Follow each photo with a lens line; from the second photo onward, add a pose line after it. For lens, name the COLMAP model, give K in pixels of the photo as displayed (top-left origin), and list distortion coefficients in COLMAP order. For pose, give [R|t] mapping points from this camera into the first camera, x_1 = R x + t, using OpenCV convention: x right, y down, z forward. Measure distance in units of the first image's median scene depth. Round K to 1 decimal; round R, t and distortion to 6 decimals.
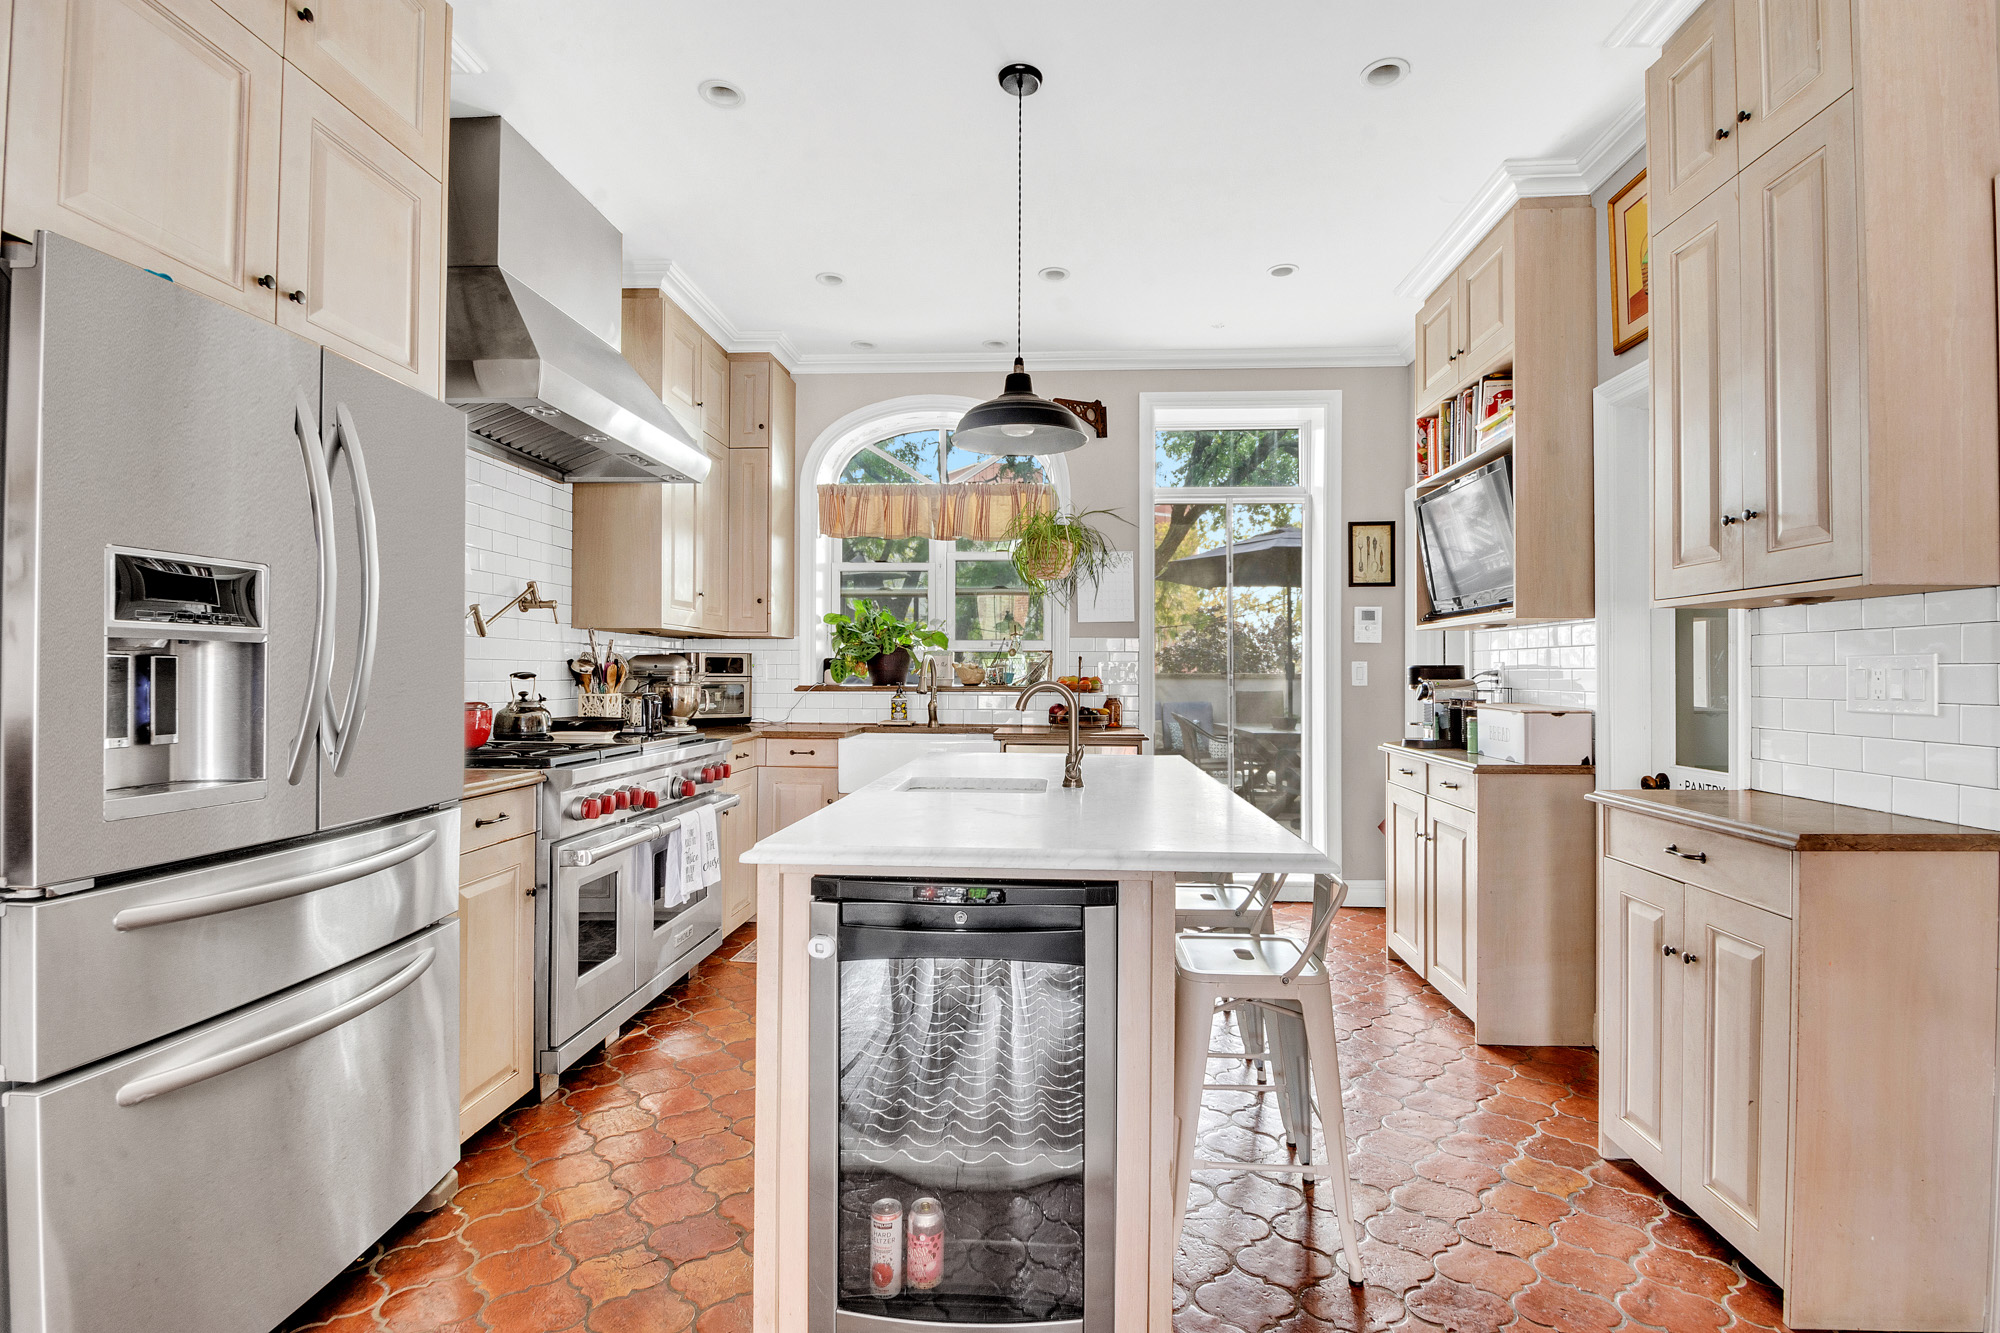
lens RADIAL K [[954.8, 0, 1020.4], [0, 954.8, 665.6], [0, 0, 1]] dist [-0.000293, -0.000530]
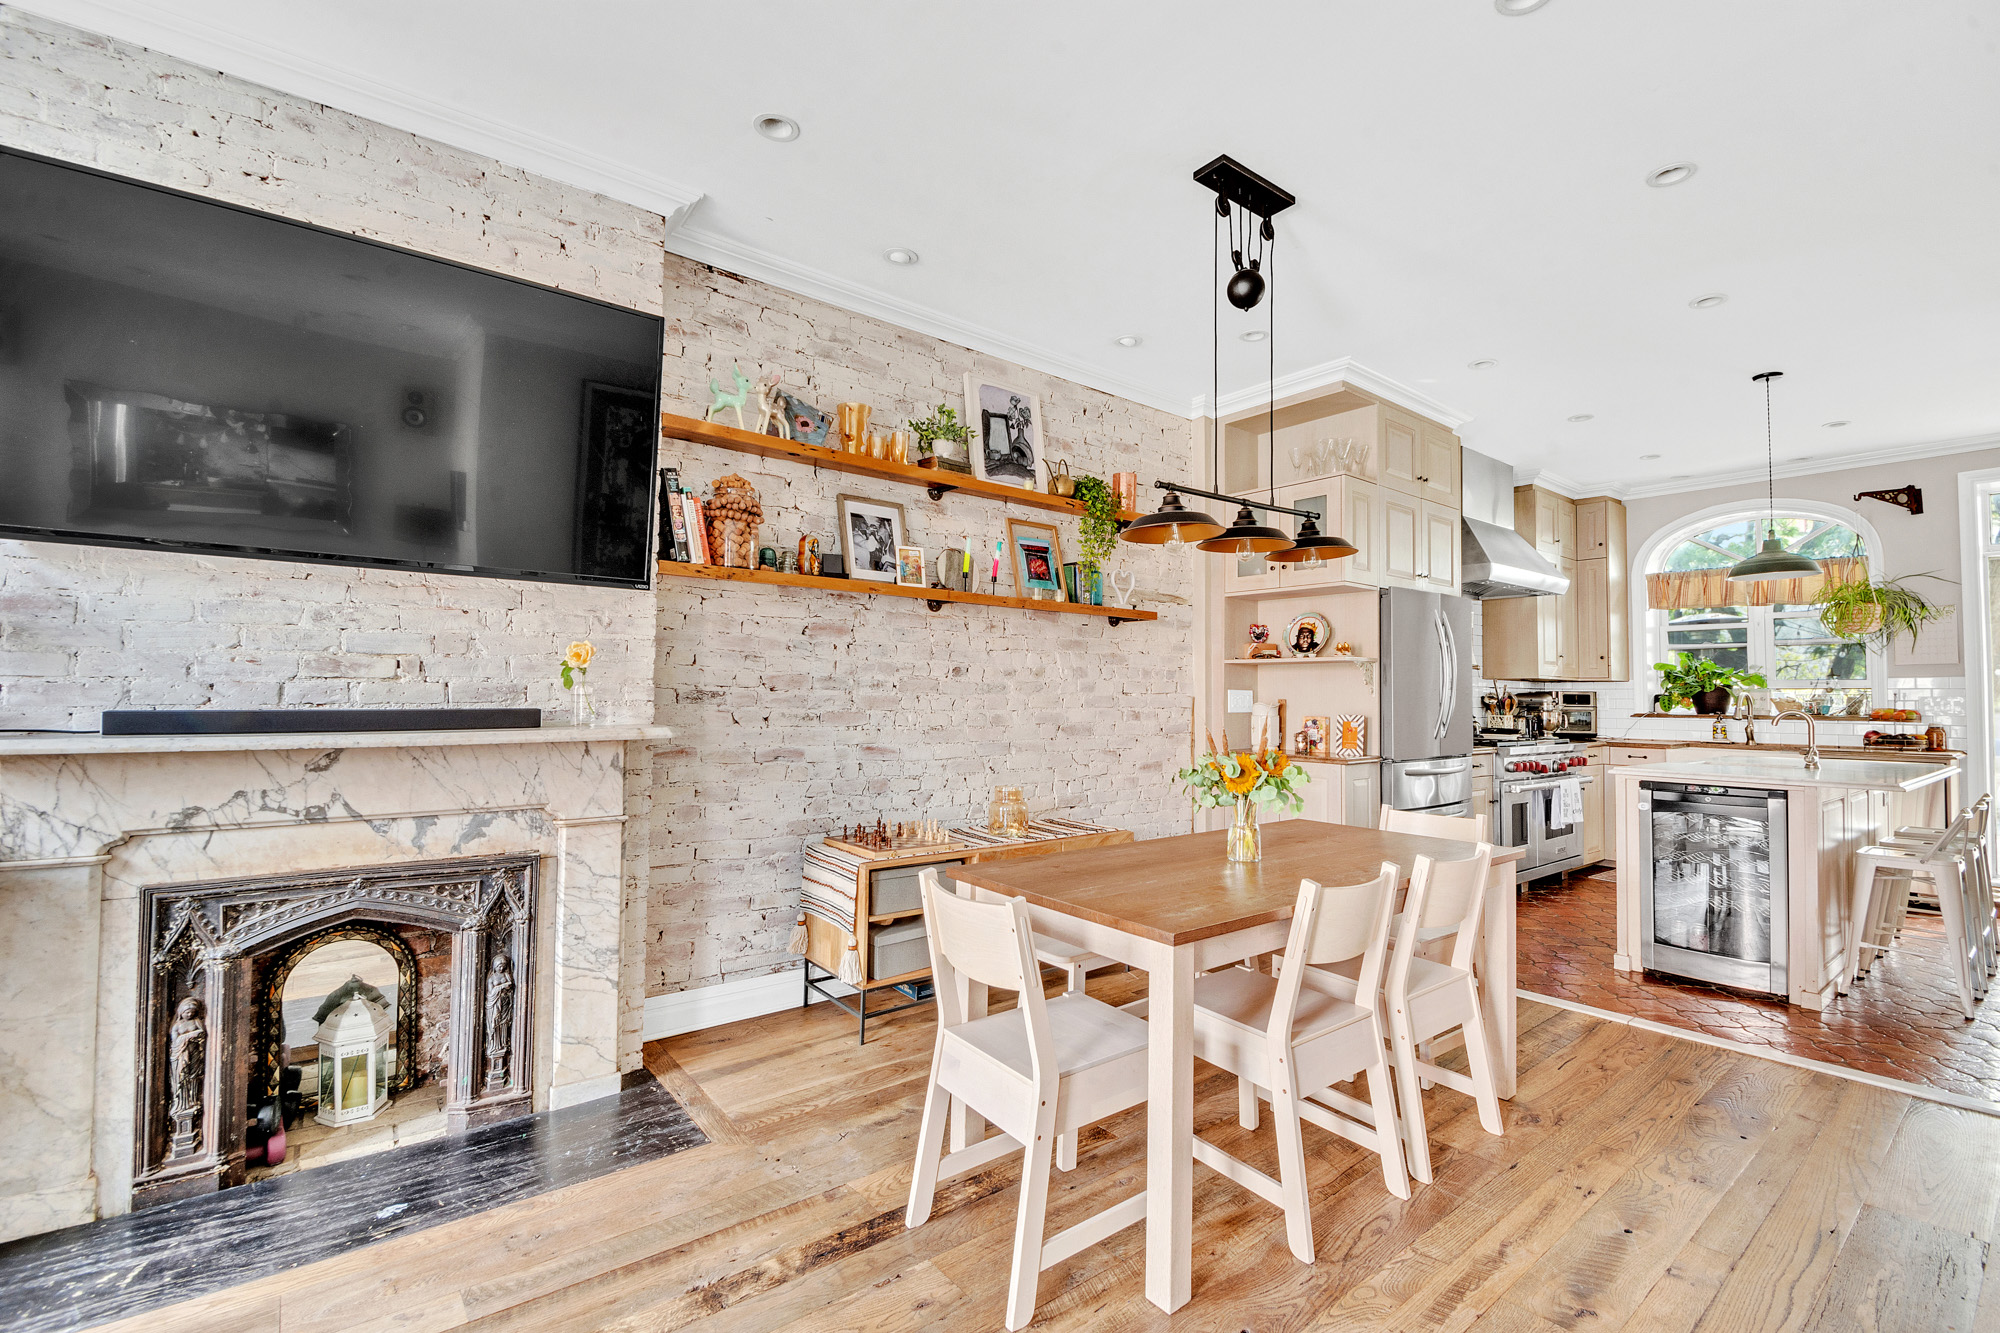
lens RADIAL K [[872.3, 0, 1000.0], [0, 872.3, 666.5], [0, 0, 1]] dist [-0.001013, -0.012924]
pose [[0.653369, -0.024494, -0.756643, 0.158866], [-0.001956, 0.999418, -0.034042, -0.003896], [0.757037, 0.023722, 0.652941, -0.677160]]
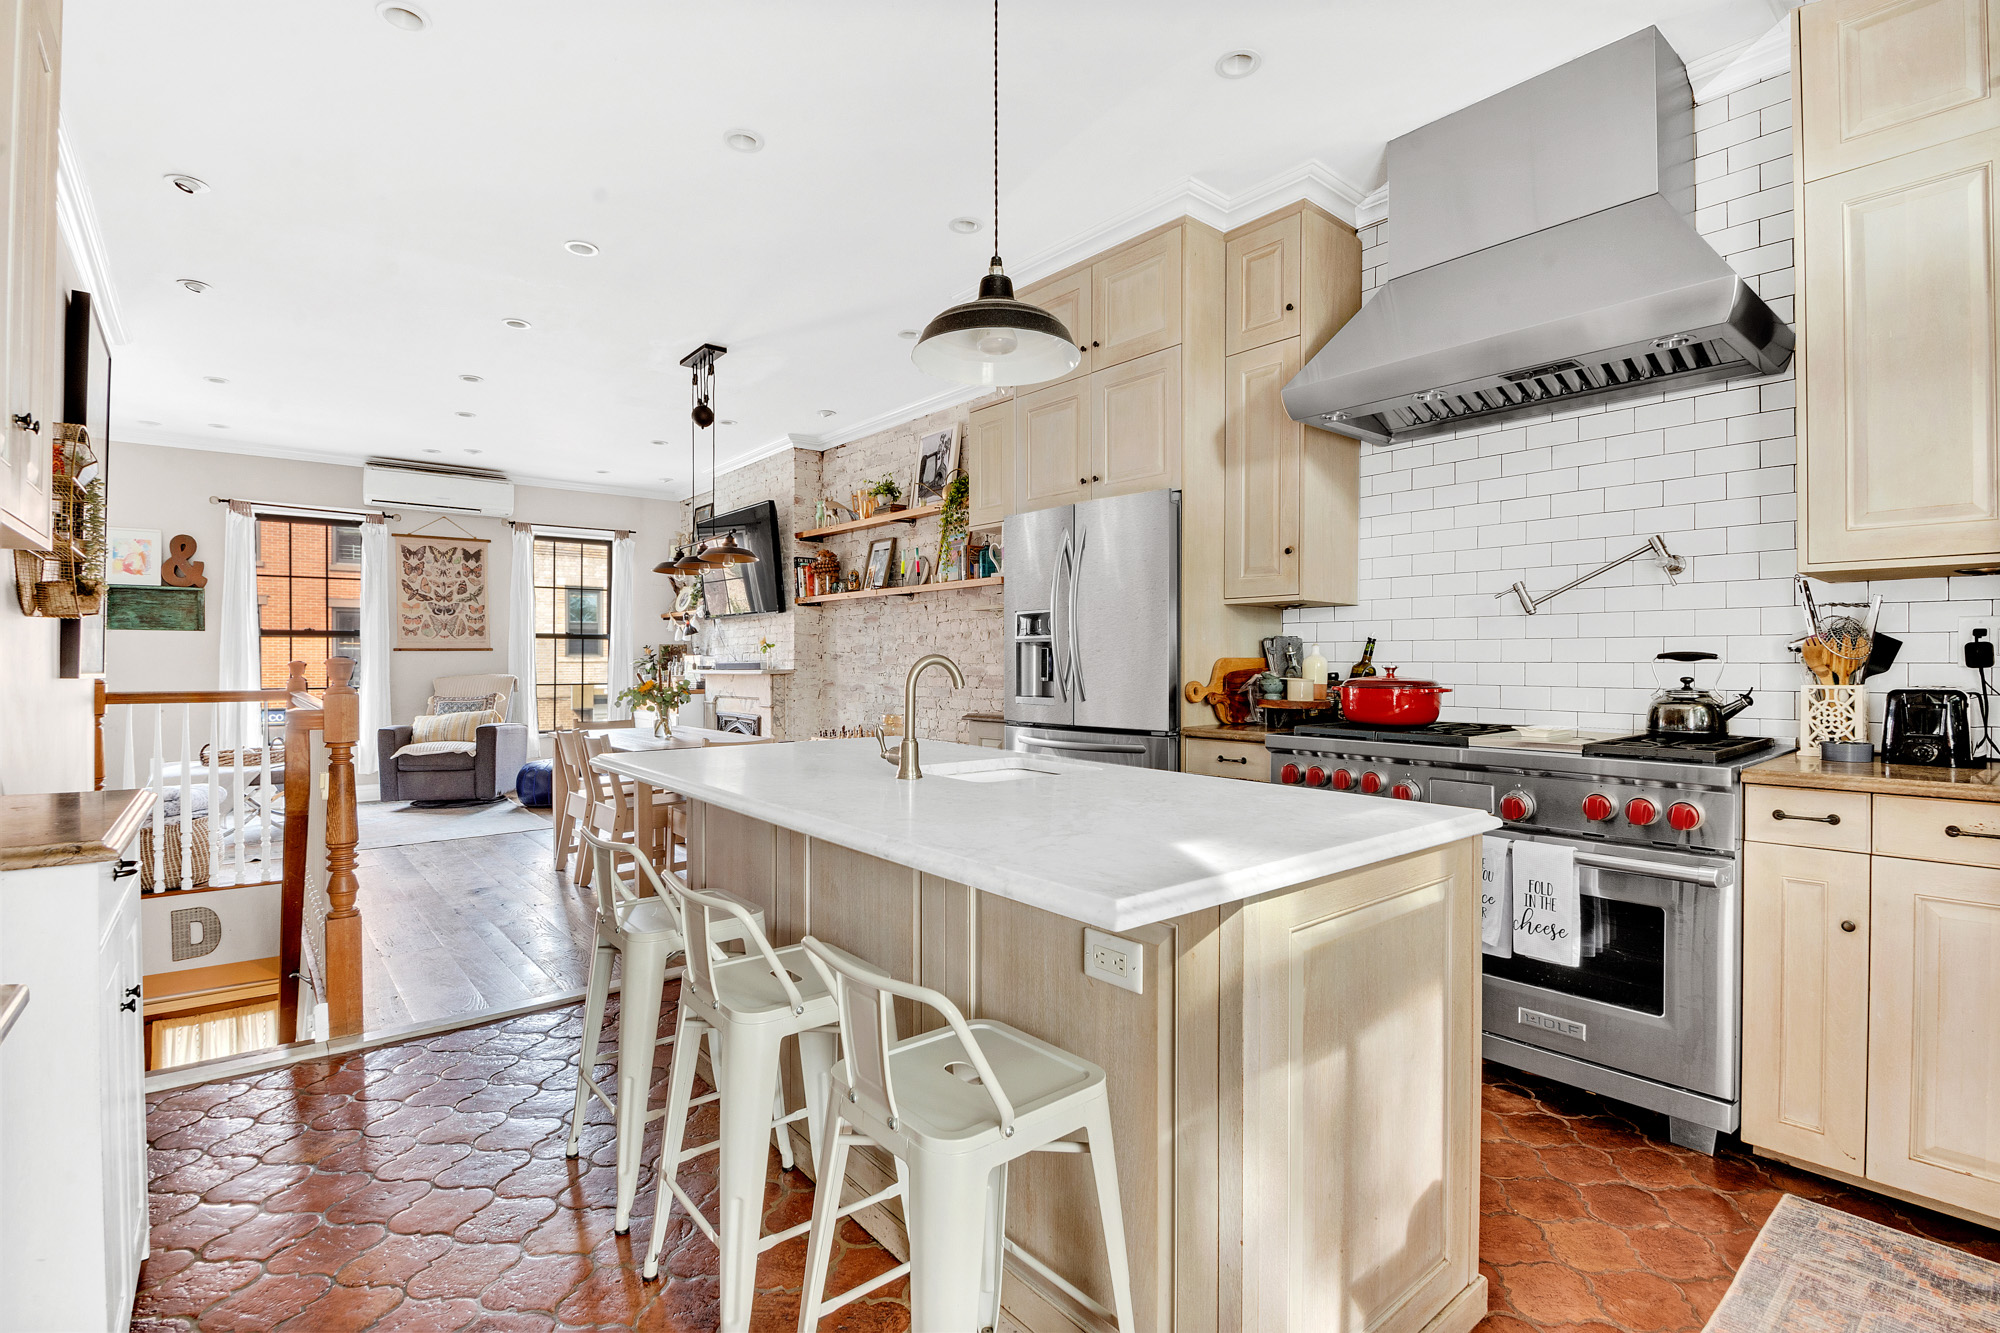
lens RADIAL K [[942.4, 0, 1001.6], [0, 942.4, 660.9], [0, 0, 1]] dist [-0.000485, -0.000049]
pose [[-0.742738, -0.004513, -0.669567, 0.327700], [0.001741, 0.999961, -0.008672, 0.017751], [0.669580, -0.007607, -0.742701, 1.055978]]
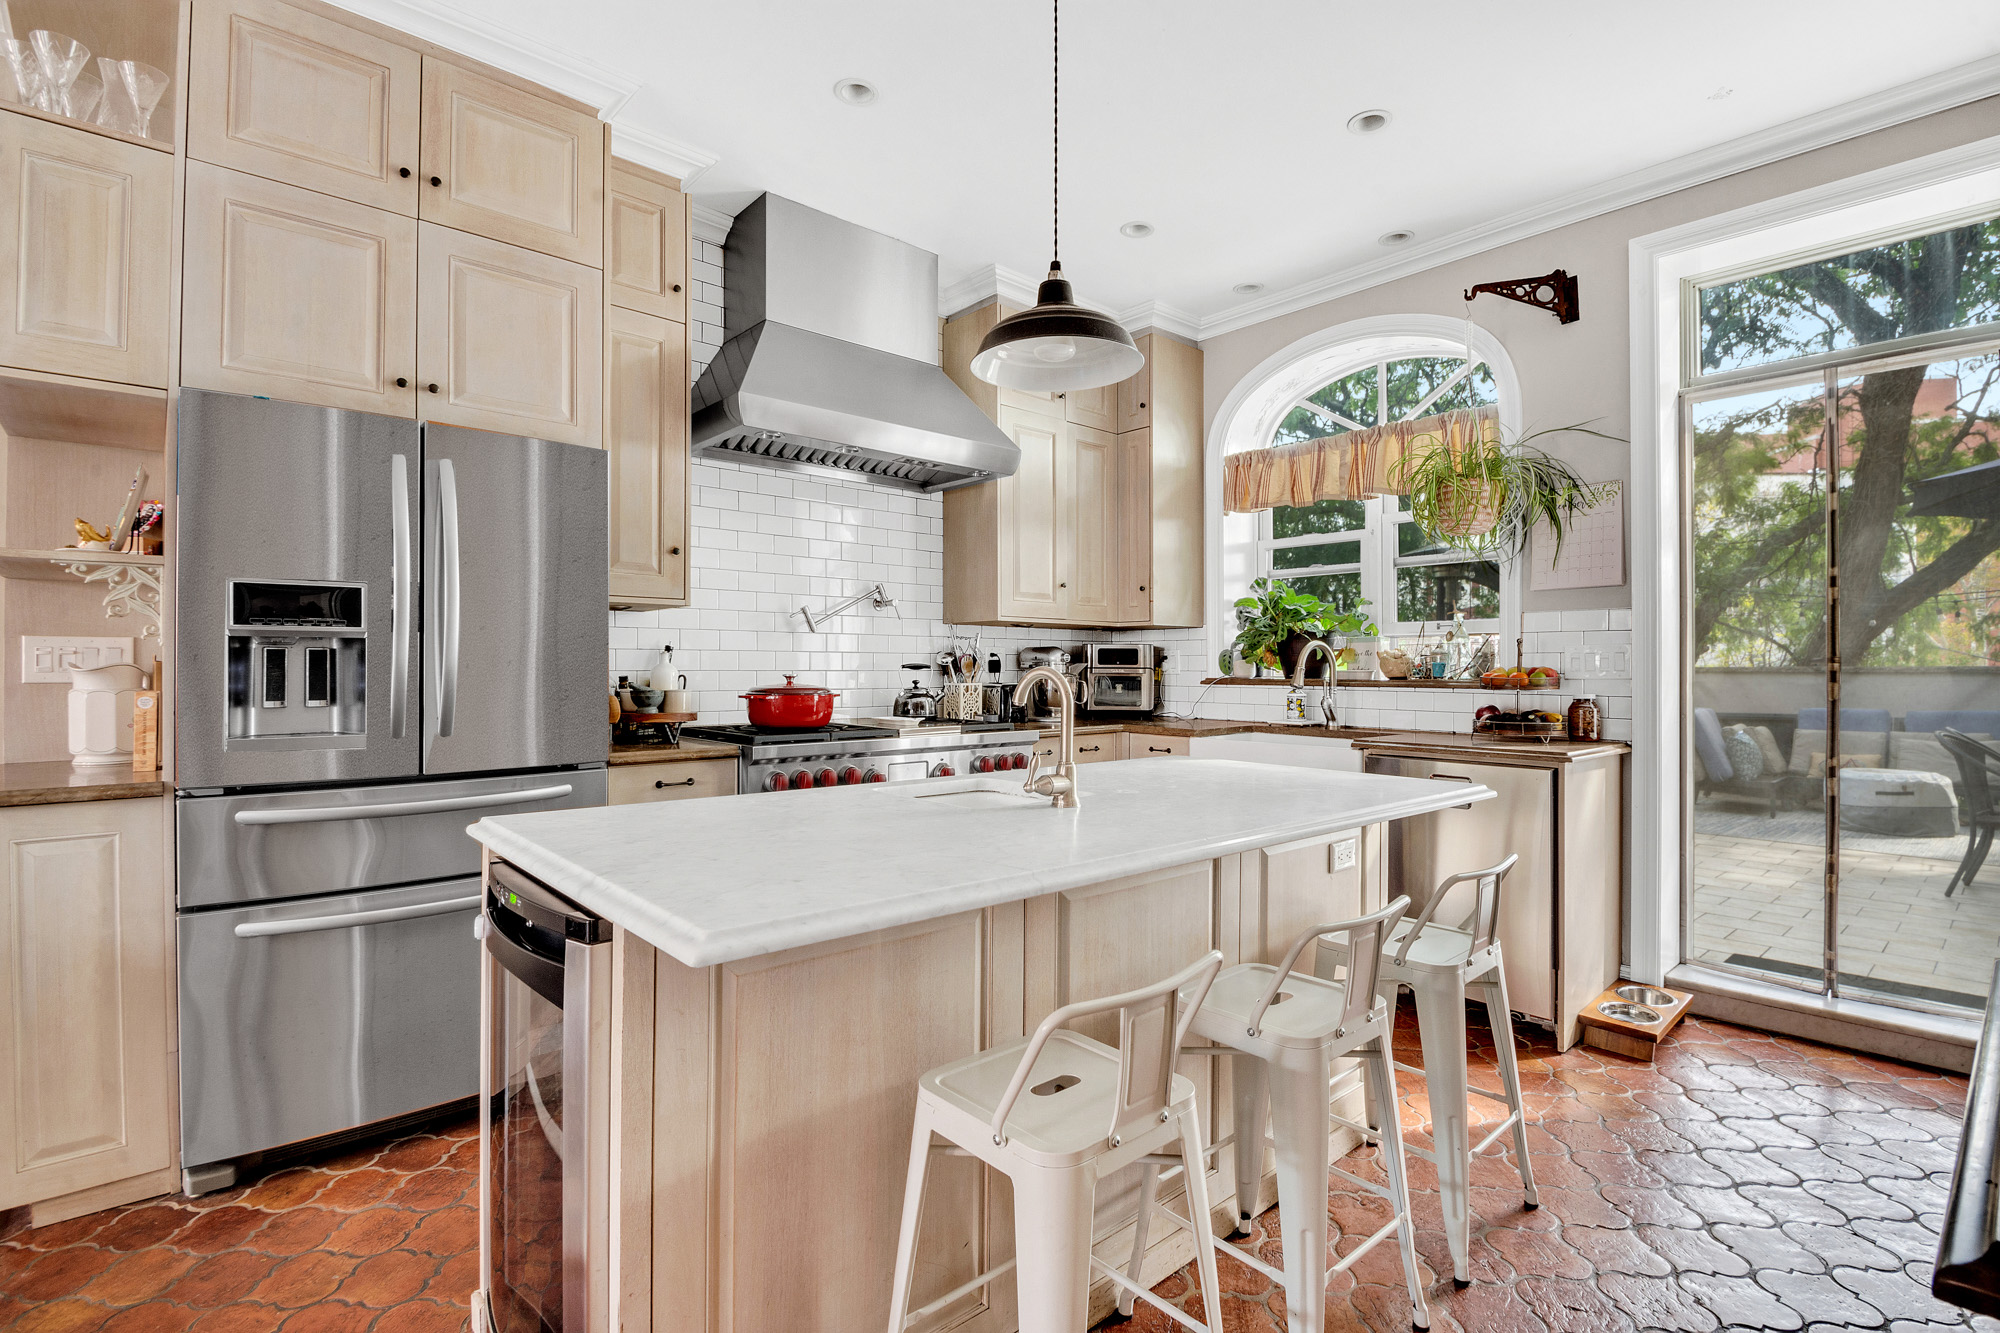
lens RADIAL K [[942.4, 0, 1001.6], [0, 942.4, 660.9], [0, 0, 1]] dist [-0.000485, -0.000049]
pose [[0.698047, -0.006914, -0.716019, 0.318629], [0.005955, 0.999975, -0.003851, 0.007978], [0.716028, -0.001576, 0.698070, 0.254564]]
